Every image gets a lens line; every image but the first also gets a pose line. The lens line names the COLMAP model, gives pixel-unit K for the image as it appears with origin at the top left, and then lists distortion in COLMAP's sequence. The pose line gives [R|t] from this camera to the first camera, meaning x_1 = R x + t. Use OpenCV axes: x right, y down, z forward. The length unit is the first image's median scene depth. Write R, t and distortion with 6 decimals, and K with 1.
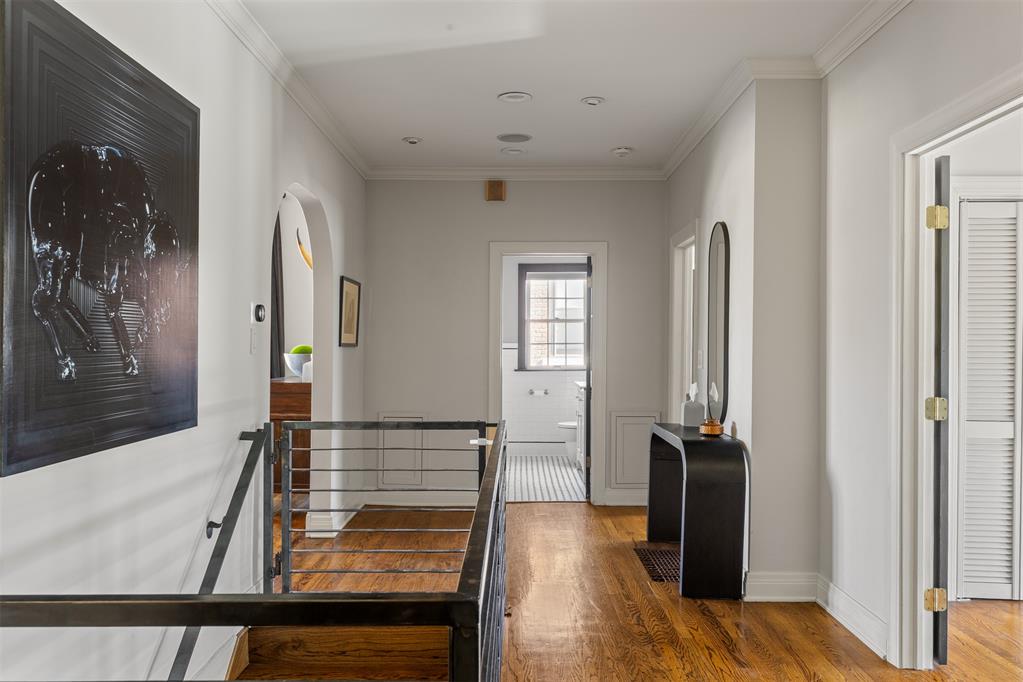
lens RADIAL K [[800.4, 0, 510.9], [0, 800.4, 342.1], [0, 0, 1]] dist [-0.045700, -0.001699]
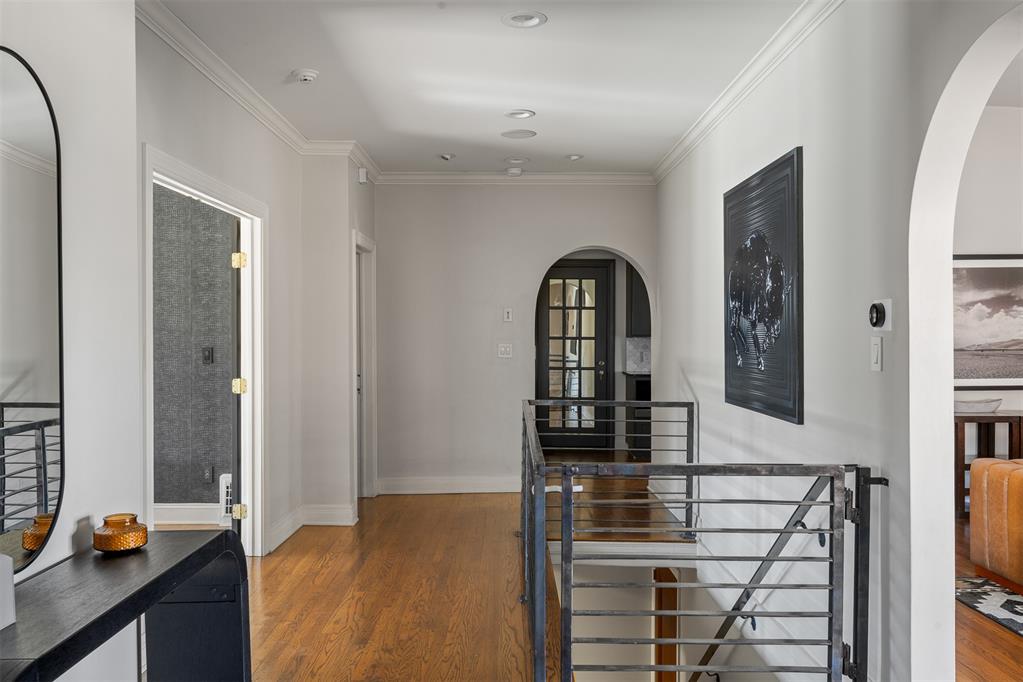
lens RADIAL K [[800.4, 0, 511.1], [0, 800.4, 341.1], [0, 0, 1]] dist [-0.045700, -0.001699]
pose [[-0.999881, -0.006087, -0.014197, 0.041828], [-0.006185, 0.999958, 0.006832, -0.023927], [0.014155, 0.006919, -0.999876, 2.645043]]
